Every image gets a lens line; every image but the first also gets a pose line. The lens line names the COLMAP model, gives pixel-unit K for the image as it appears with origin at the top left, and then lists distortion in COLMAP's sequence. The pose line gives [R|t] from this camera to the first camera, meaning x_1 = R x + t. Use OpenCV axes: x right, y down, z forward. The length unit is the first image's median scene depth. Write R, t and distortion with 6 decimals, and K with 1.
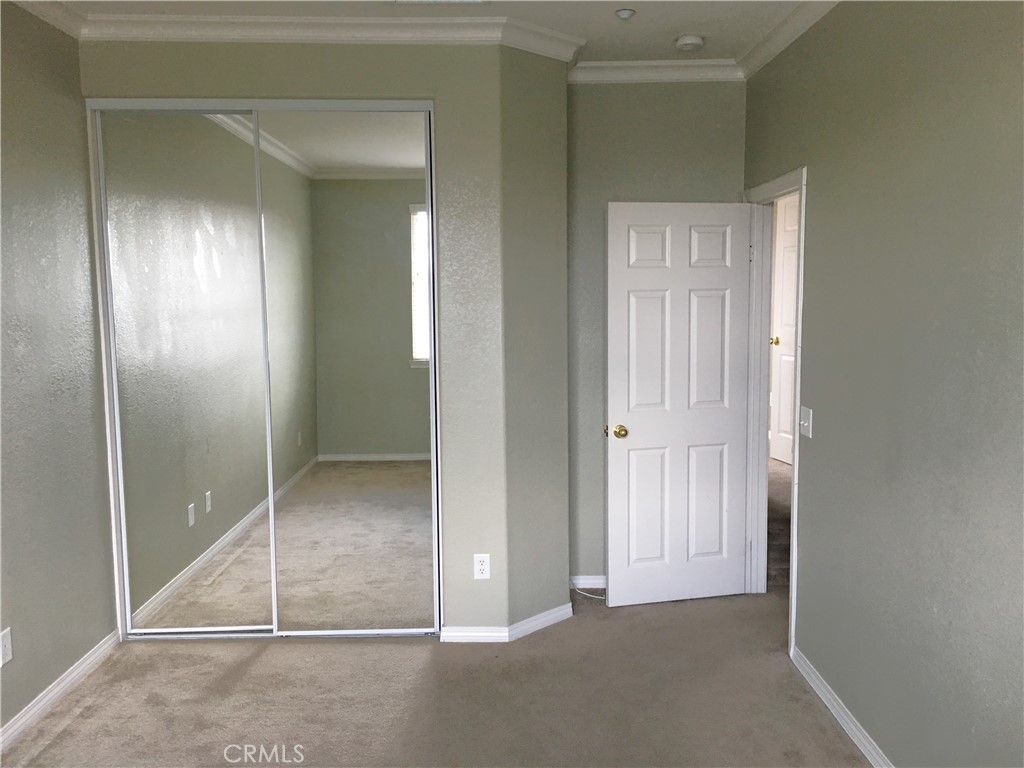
lens RADIAL K [[880.6, 0, 510.5], [0, 880.6, 385.5], [0, 0, 1]] dist [0.076749, -0.070574]
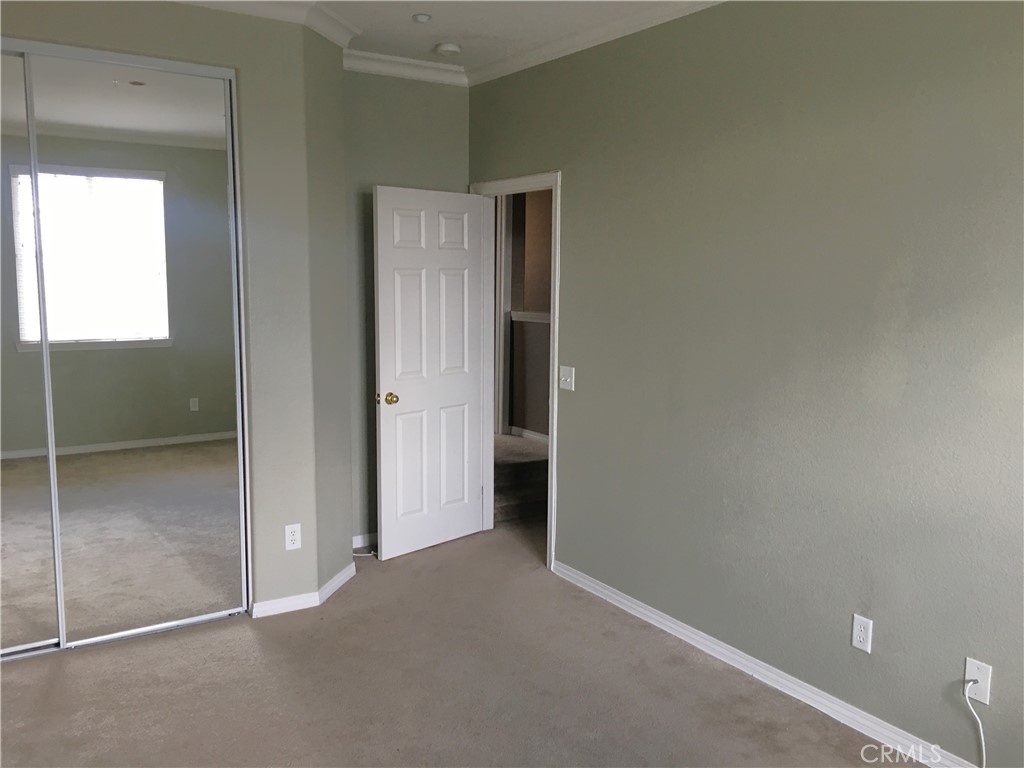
lens RADIAL K [[880.6, 0, 519.8], [0, 880.6, 386.4], [0, 0, 1]] dist [0.076749, -0.070574]
pose [[0.843603, -0.055438, 0.534098, -0.342064], [0.041935, 0.998420, 0.037398, 0.003659], [-0.535327, -0.009152, 0.844595, -0.004163]]
